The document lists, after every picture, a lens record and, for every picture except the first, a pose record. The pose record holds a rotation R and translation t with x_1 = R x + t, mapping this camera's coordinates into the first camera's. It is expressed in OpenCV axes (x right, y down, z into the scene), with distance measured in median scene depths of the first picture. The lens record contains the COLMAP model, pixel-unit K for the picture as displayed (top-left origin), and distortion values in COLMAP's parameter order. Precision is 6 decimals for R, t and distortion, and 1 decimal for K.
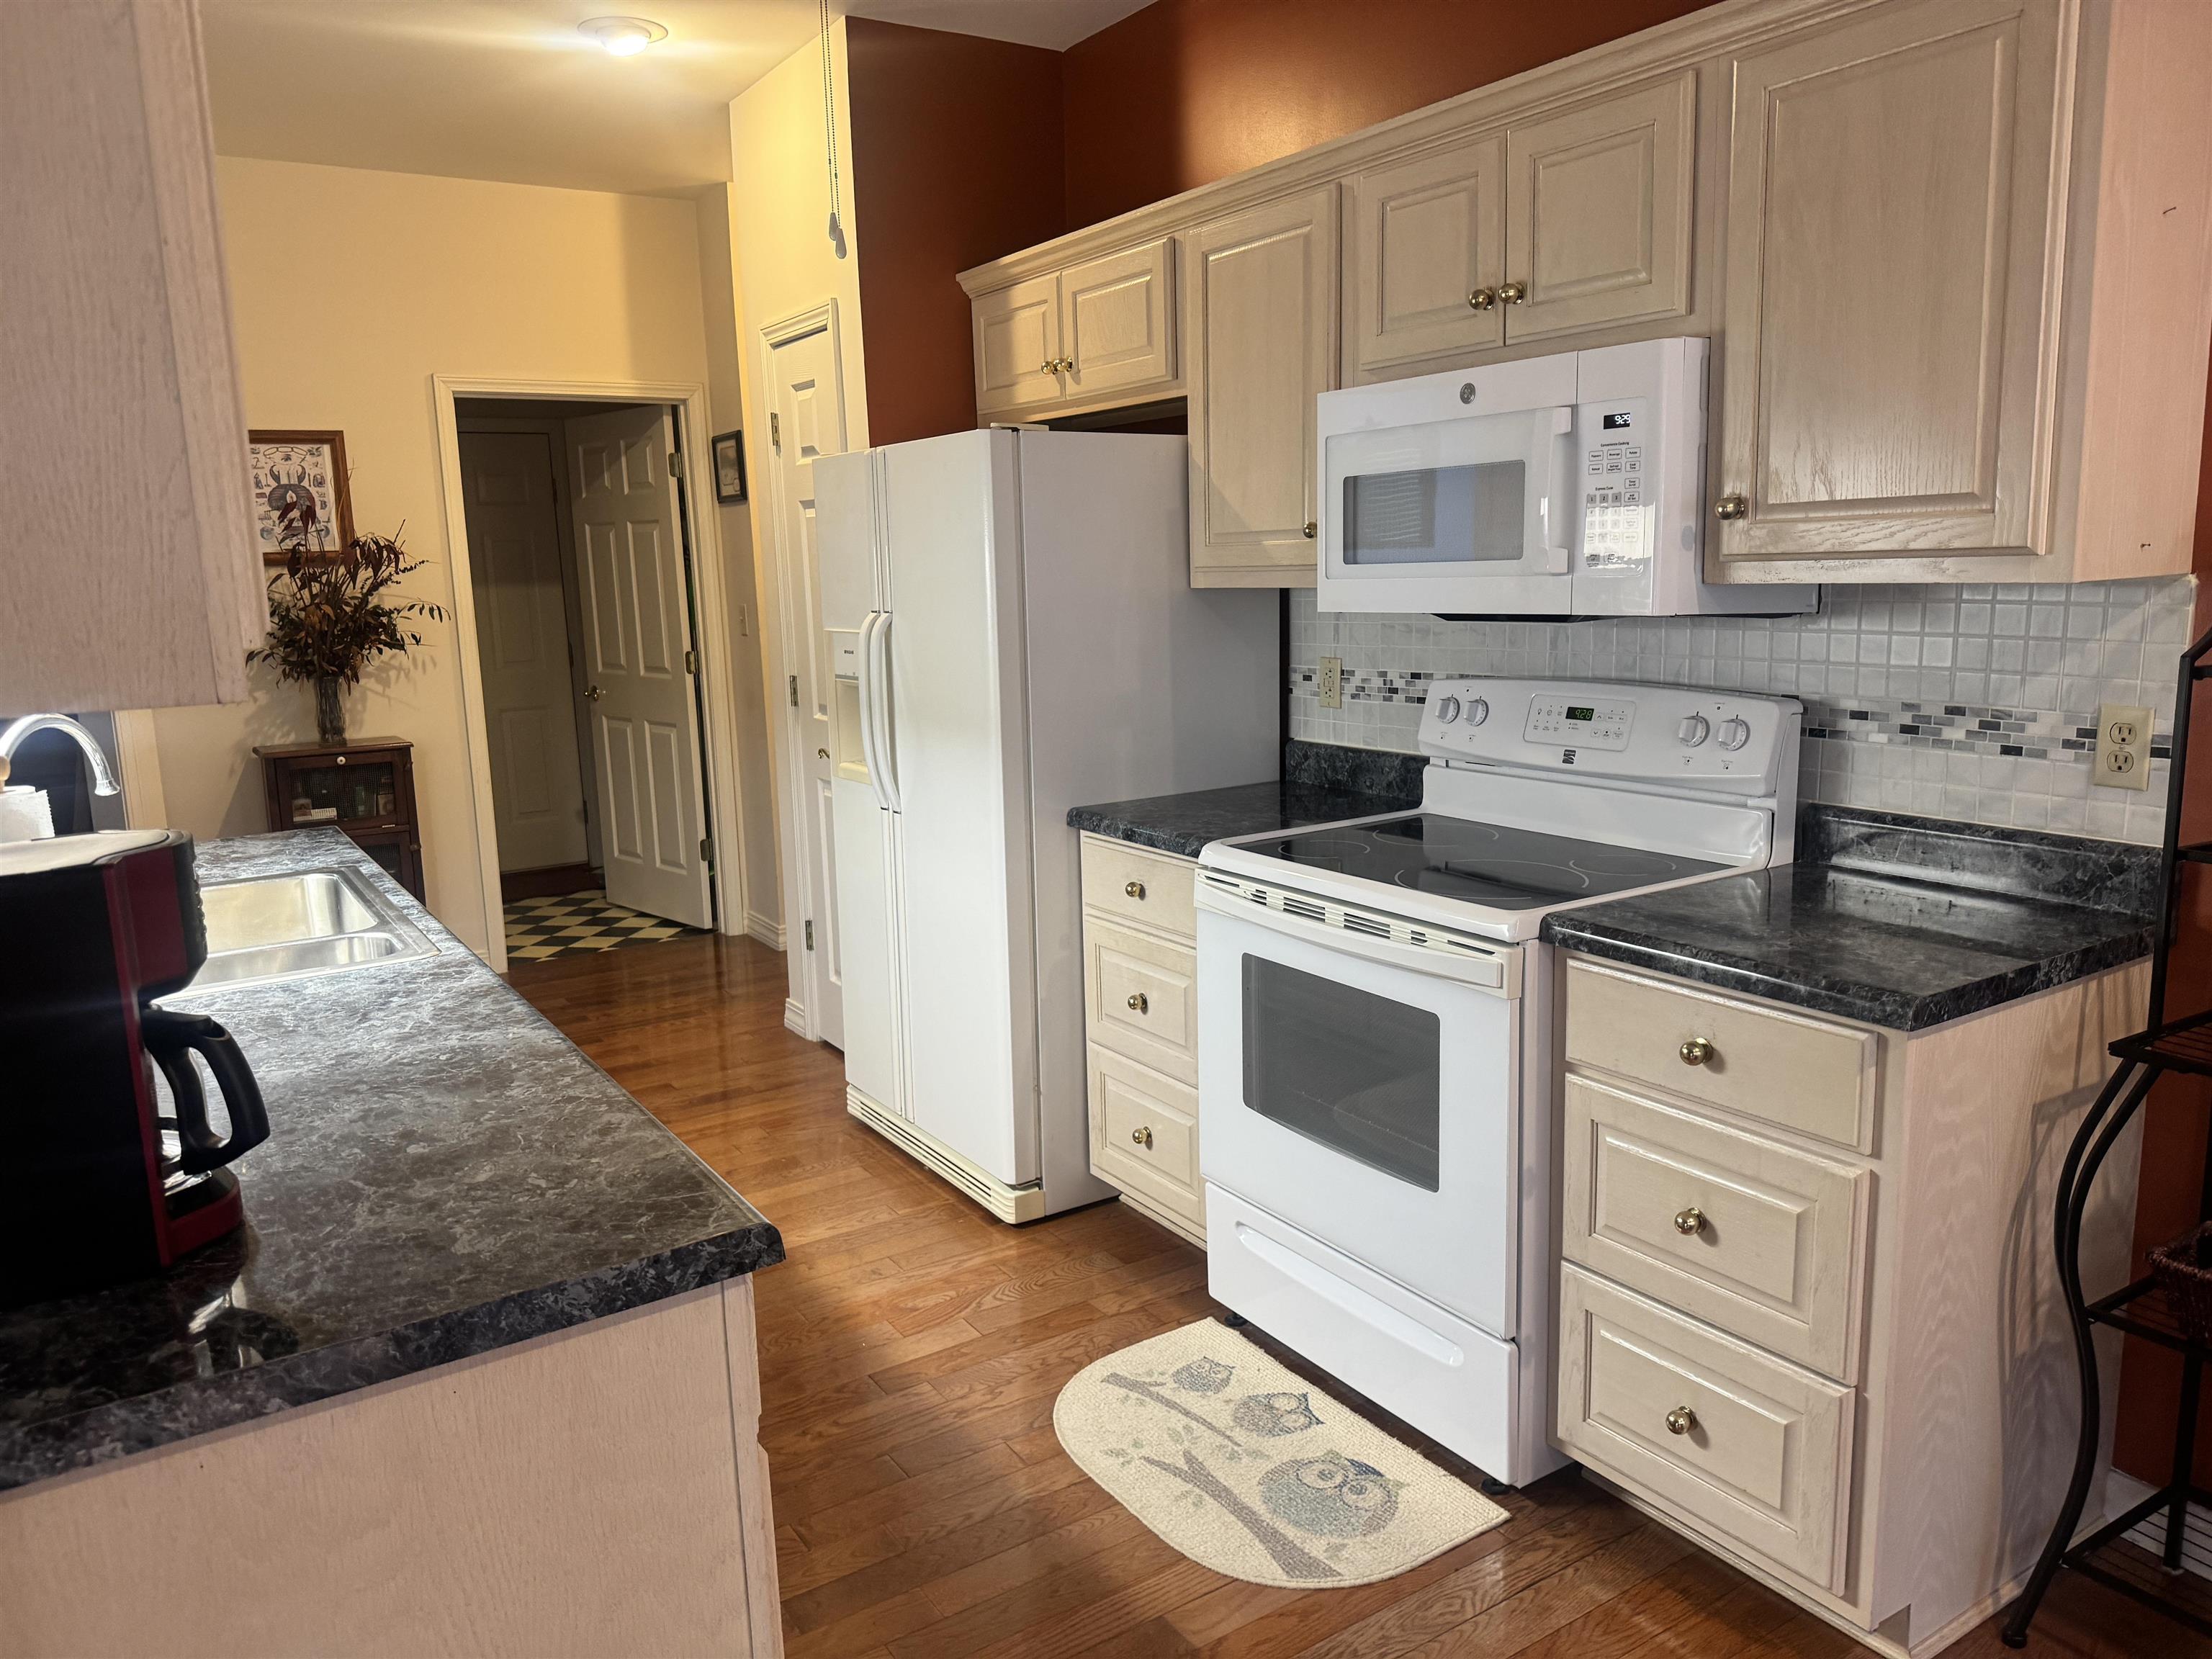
lens RADIAL K [[1568.9, 0, 1106.0], [0, 1568.9, 829.5], [0, 0, 1]] dist [0.000858, -0.001105]
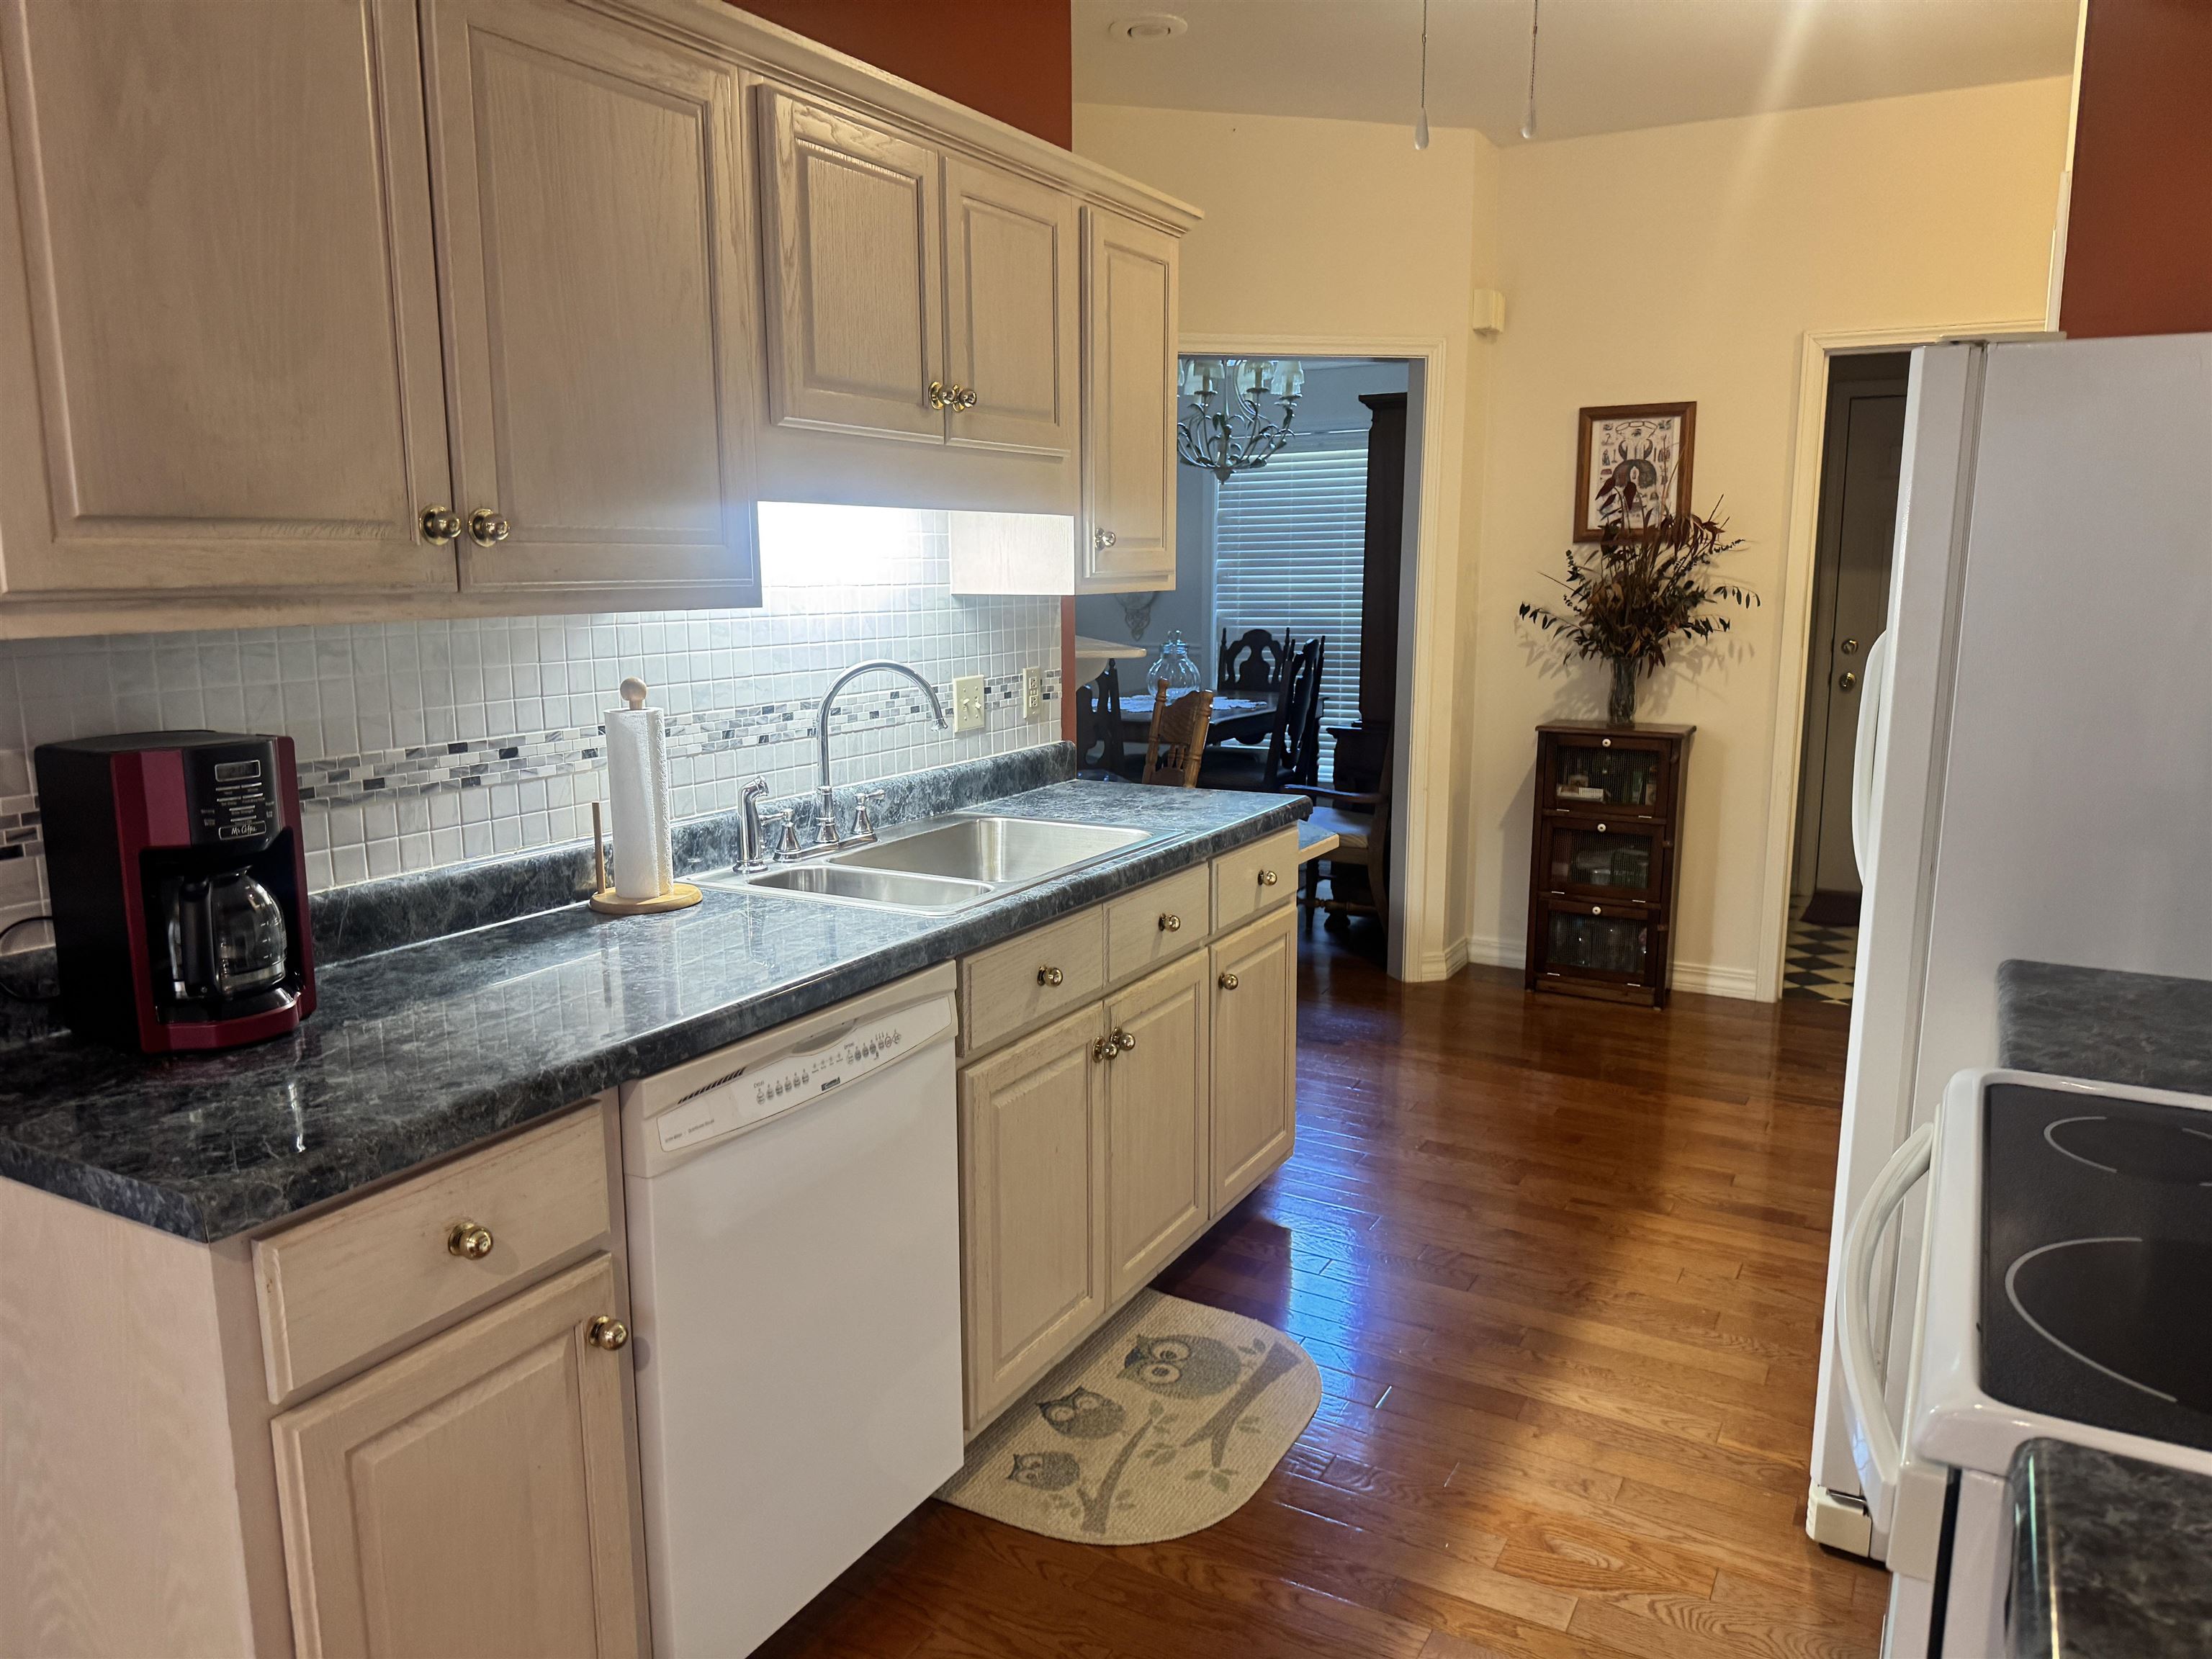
lens RADIAL K [[1568.9, 0, 1106.0], [0, 1568.9, 829.5], [0, 0, 1]] dist [0.000858, -0.001105]
pose [[0.454433, 0.177773, -0.872862, 0.229076], [-0.164445, 0.979784, 0.113935, -0.049848], [0.875471, 0.091762, 0.474480, 0.261603]]
